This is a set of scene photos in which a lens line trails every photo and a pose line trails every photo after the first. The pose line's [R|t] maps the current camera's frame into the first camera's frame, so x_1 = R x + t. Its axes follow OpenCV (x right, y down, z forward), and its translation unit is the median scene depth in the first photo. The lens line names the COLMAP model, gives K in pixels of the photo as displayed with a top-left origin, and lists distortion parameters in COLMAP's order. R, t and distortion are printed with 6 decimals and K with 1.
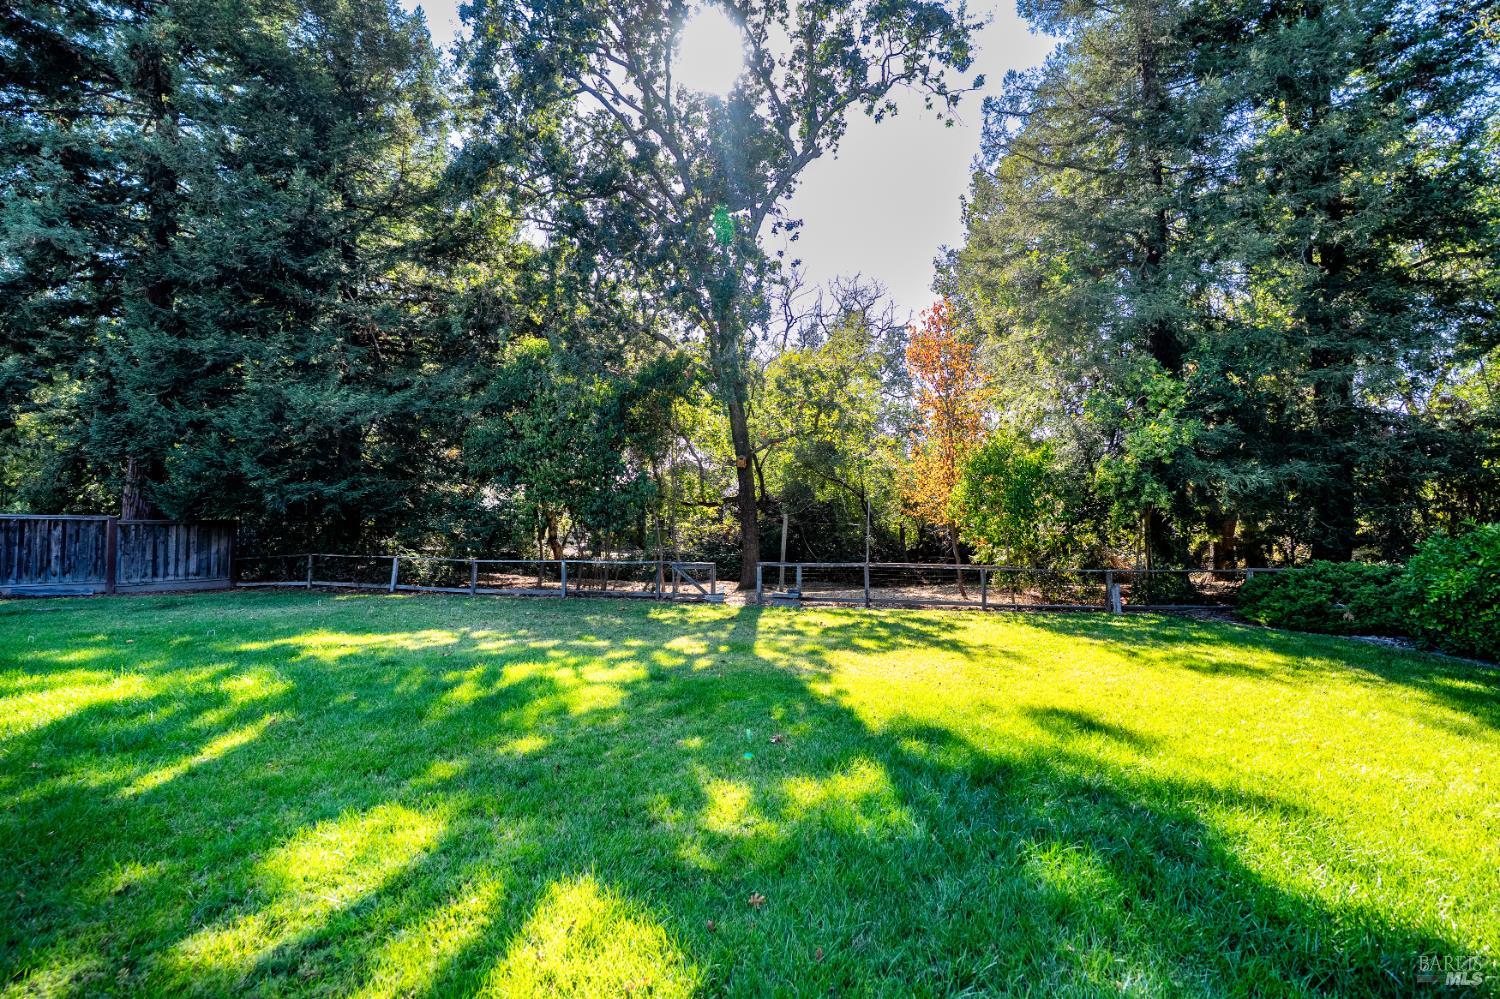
lens RADIAL K [[674.0, 0, 743.1], [0, 674.0, 497.4], [0, 0, 1]] dist [-0.003965, 0.000510]
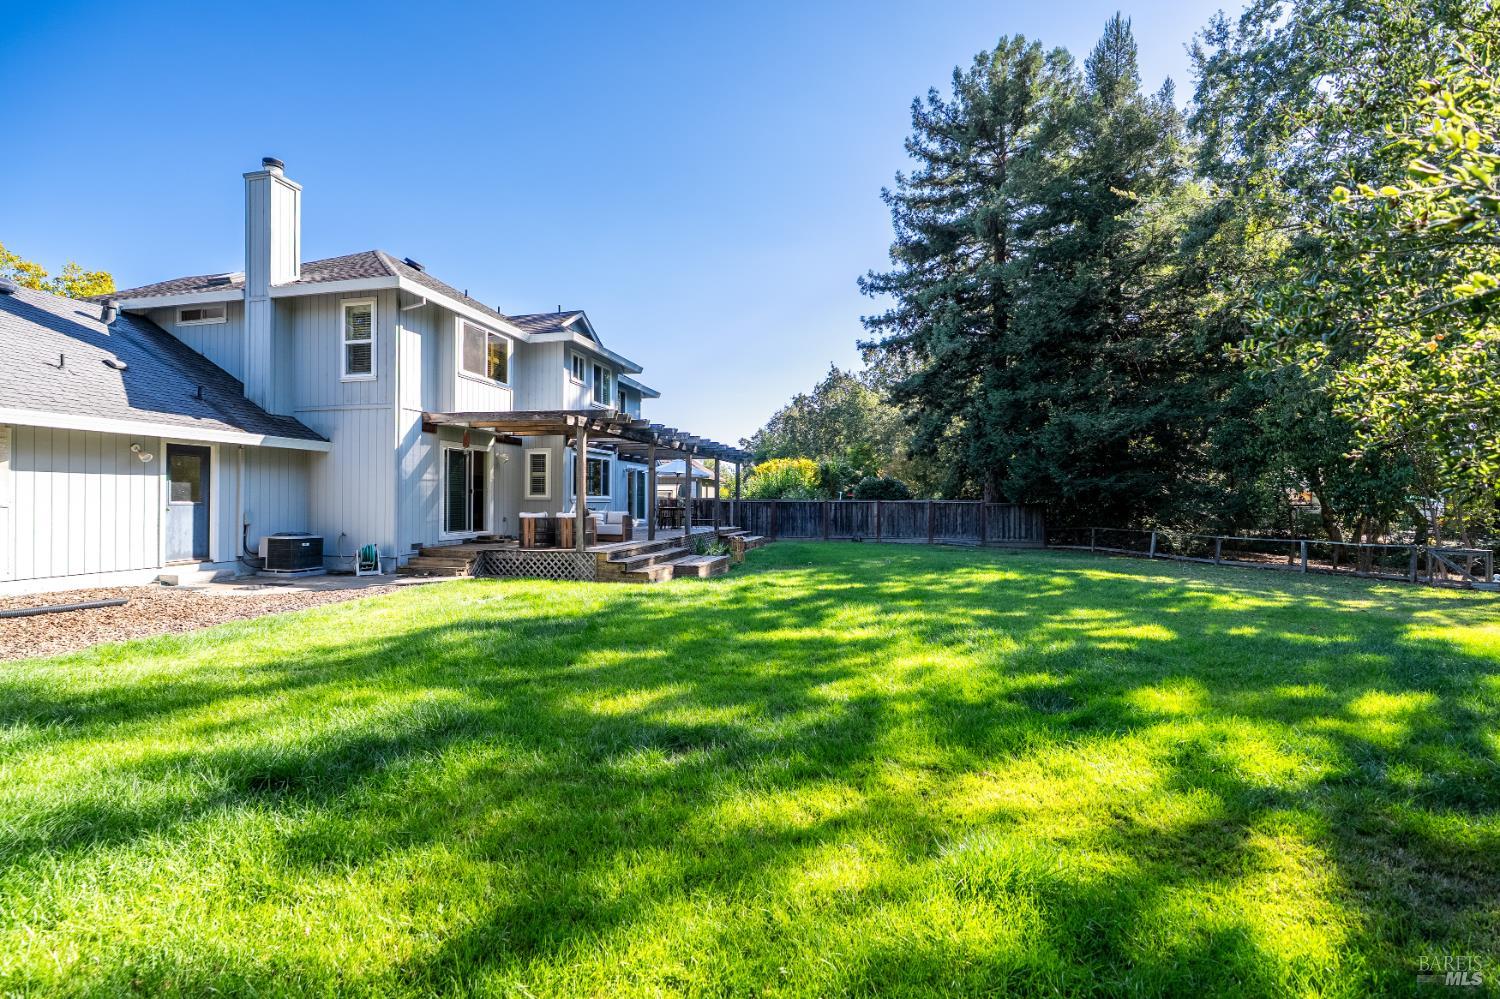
lens RADIAL K [[674.0, 0, 751.2], [0, 674.0, 500.5], [0, 0, 1]] dist [-0.003965, 0.000510]
pose [[0.494914, -0.000926, -0.868941, 0.244730], [0.031679, 0.999354, 0.016979, -0.020406], [0.868364, -0.035931, 0.494624, -0.341618]]
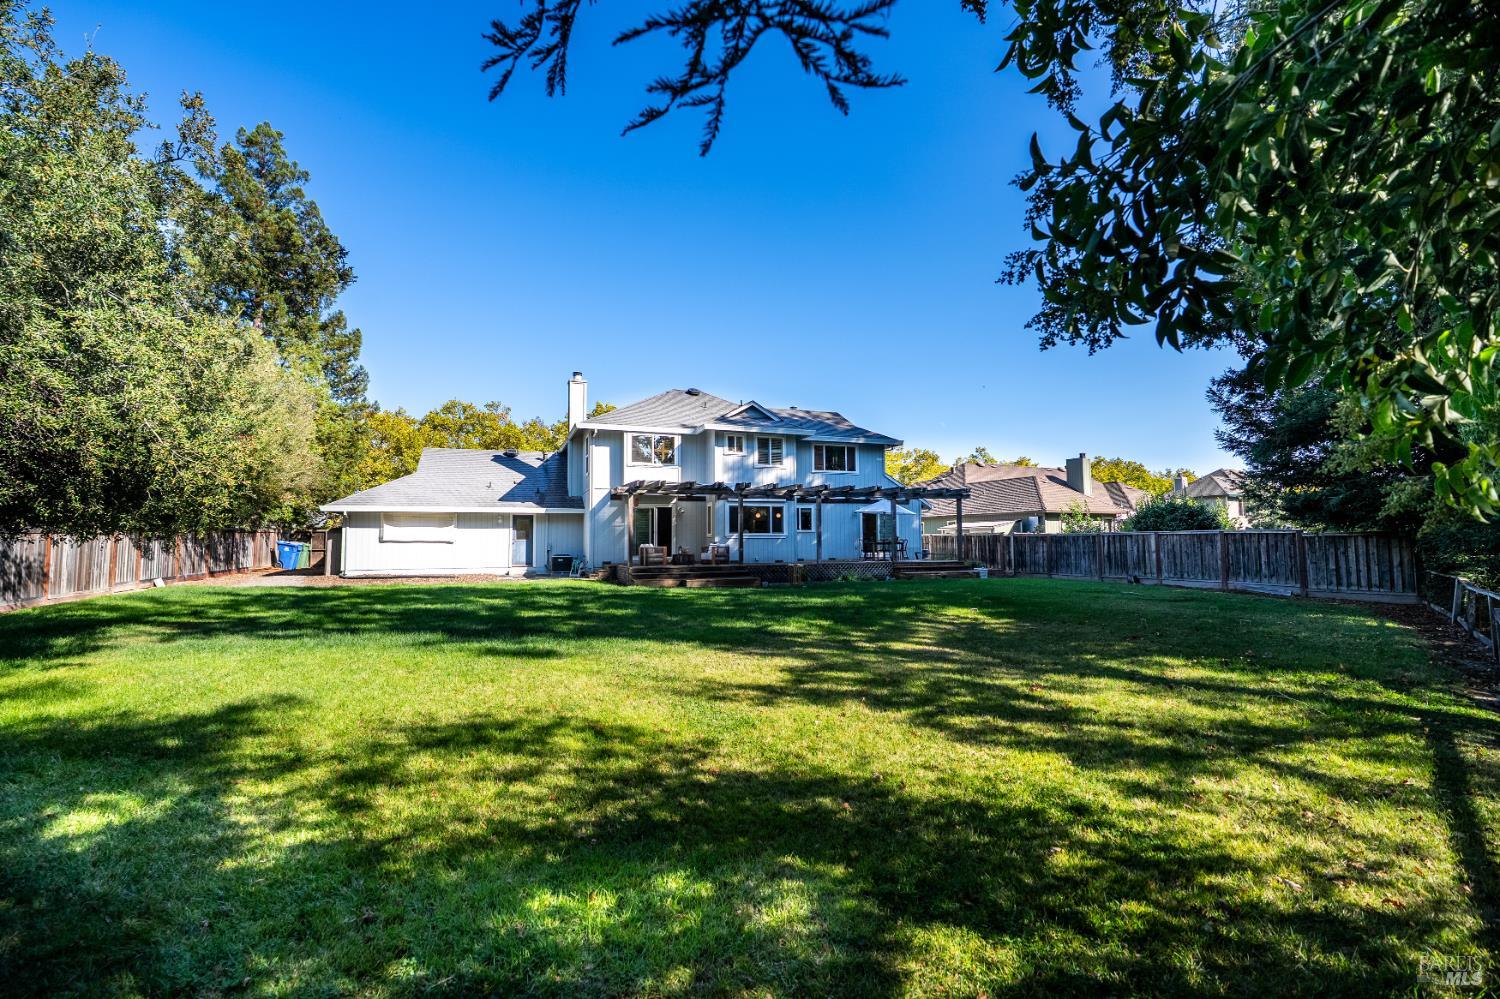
lens RADIAL K [[674.0, 0, 743.2], [0, 674.0, 500.5], [0, 0, 1]] dist [-0.003965, 0.000510]
pose [[-0.464094, -0.056020, -0.884013, 0.513149], [0.040339, 0.995626, -0.084271, 0.035858], [0.884867, -0.074770, -0.459805, 0.662340]]
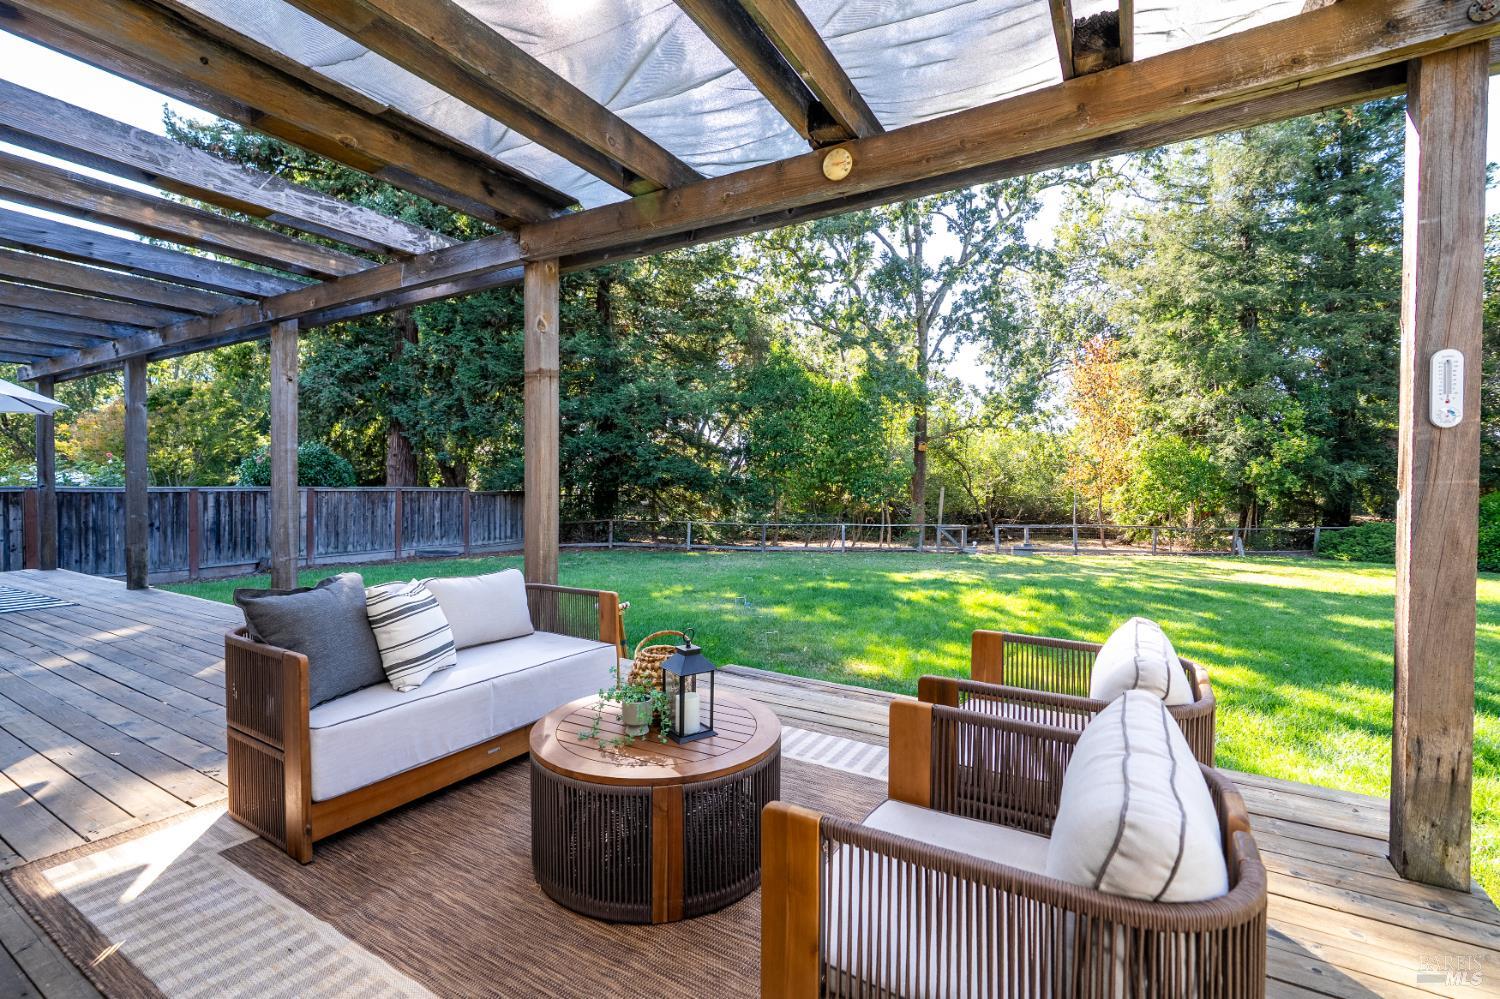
lens RADIAL K [[674.0, 0, 741.5], [0, 674.0, 499.3], [0, 0, 1]] dist [-0.003965, 0.000510]
pose [[0.980887, 0.002748, 0.194560, -0.673872], [-0.015078, 0.997967, 0.061923, -0.029980], [-0.193995, -0.063673, 0.978934, -0.217216]]
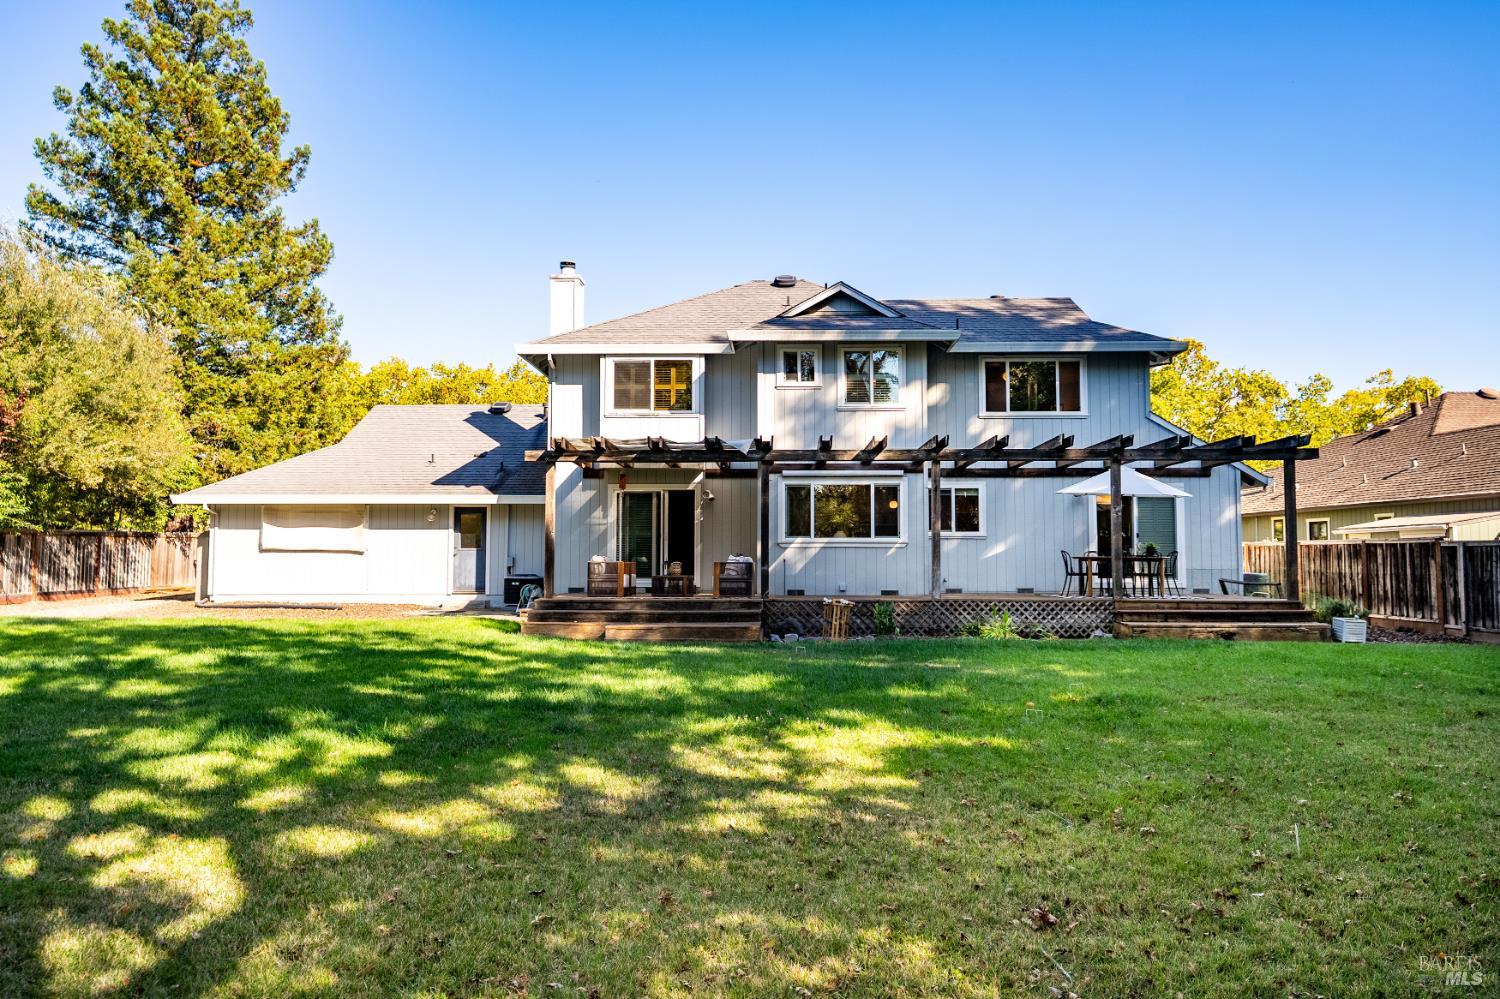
lens RADIAL K [[1046.0, 0, 748.9], [0, 1046.0, 499.0], [0, 0, 1]] dist [0.001220, 0.000709]
pose [[-0.762066, -0.041910, -0.646141, 0.016972], [0.022067, 0.995642, -0.090605, 0.045439], [0.647123, -0.083305, -0.757821, 0.837540]]
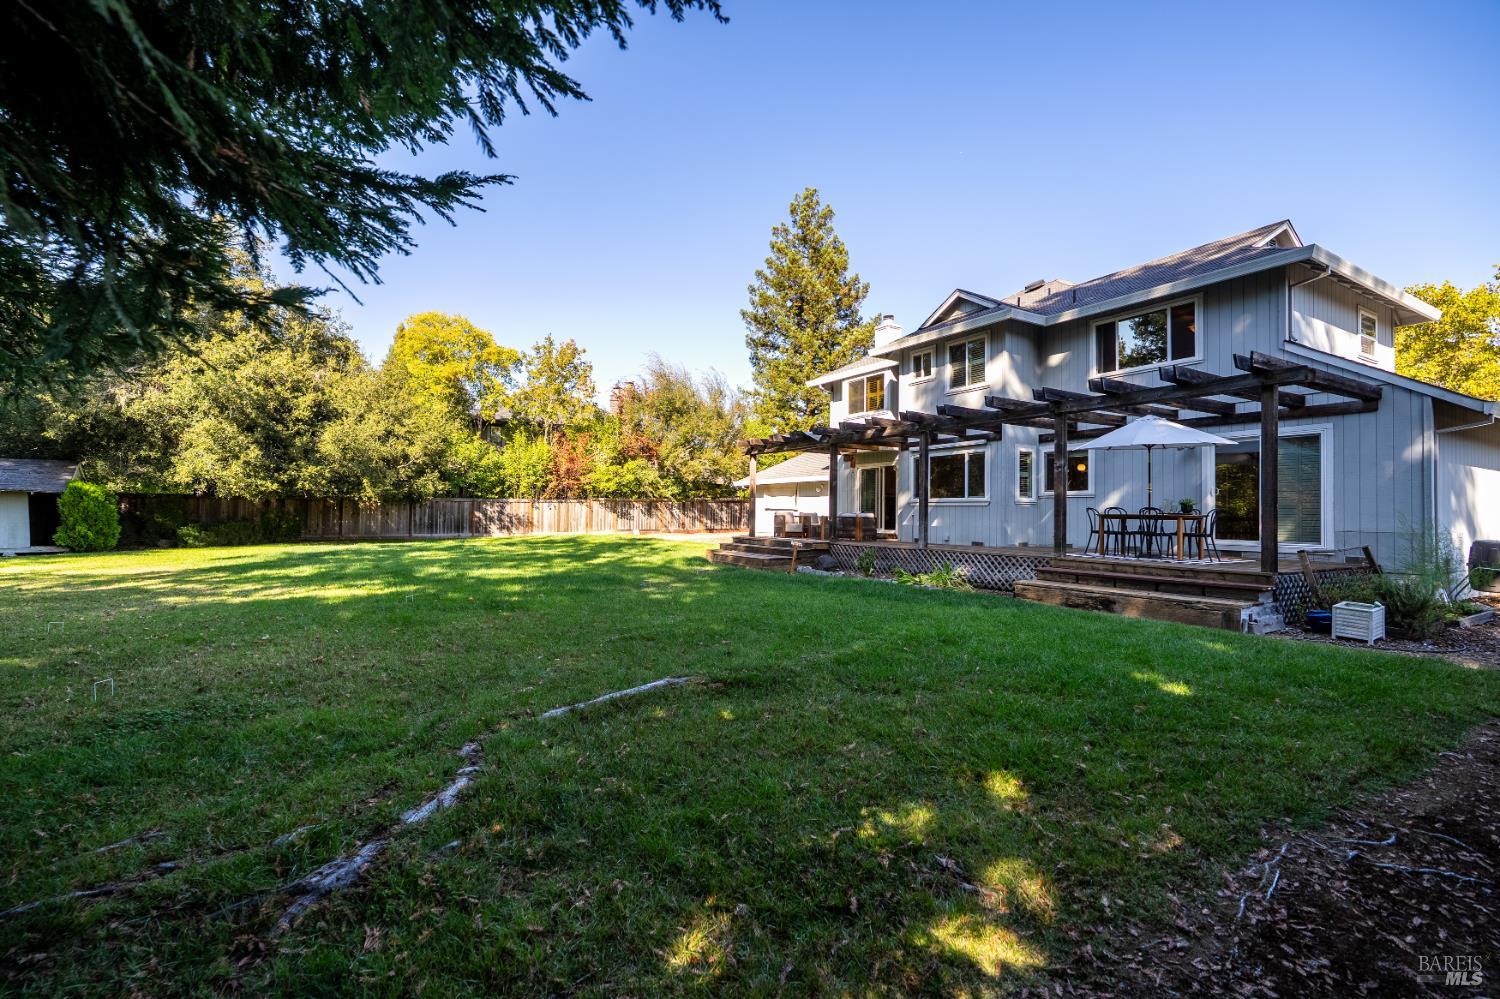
lens RADIAL K [[674.0, 0, 746.3], [0, 674.0, 499.9], [0, 0, 1]] dist [-0.003965, 0.000510]
pose [[-0.958057, -0.008818, 0.286441, -0.855279], [-0.026523, 0.997965, -0.057988, 0.049124], [-0.285347, -0.063153, -0.956342, 0.993965]]
